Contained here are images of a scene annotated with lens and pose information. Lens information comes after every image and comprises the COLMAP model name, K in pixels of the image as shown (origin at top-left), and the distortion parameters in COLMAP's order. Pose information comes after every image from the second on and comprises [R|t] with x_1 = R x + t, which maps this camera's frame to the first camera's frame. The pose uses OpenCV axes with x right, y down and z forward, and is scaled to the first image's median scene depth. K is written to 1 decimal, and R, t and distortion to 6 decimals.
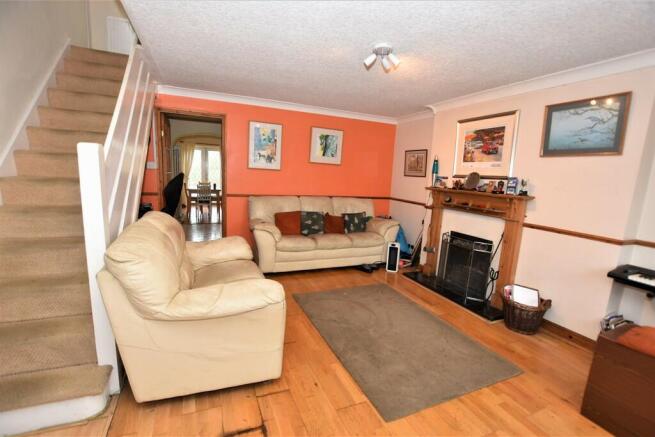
lens RADIAL K [[290.4, 0, 327.5], [0, 290.4, 218.5], [0, 0, 1]] dist [0.000148, 0.000055]
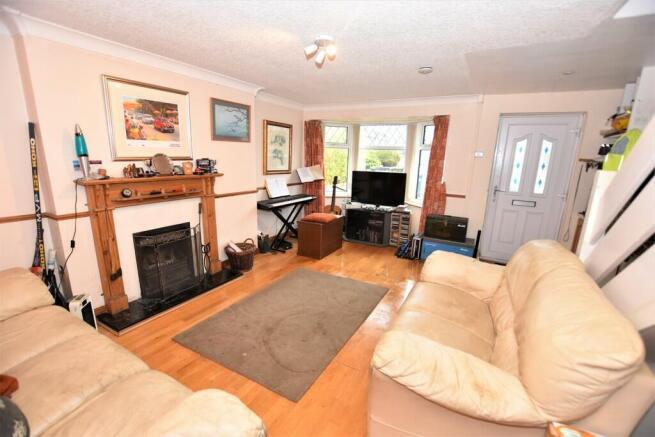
lens RADIAL K [[290.4, 0, 327.5], [0, 290.4, 218.5], [0, 0, 1]] dist [0.000148, 0.000055]
pose [[-0.595709, -0.231438, 0.769135, -0.494275], [0.081597, 0.935195, 0.344605, -0.243359], [-0.799045, 0.268044, -0.538219, 1.164198]]
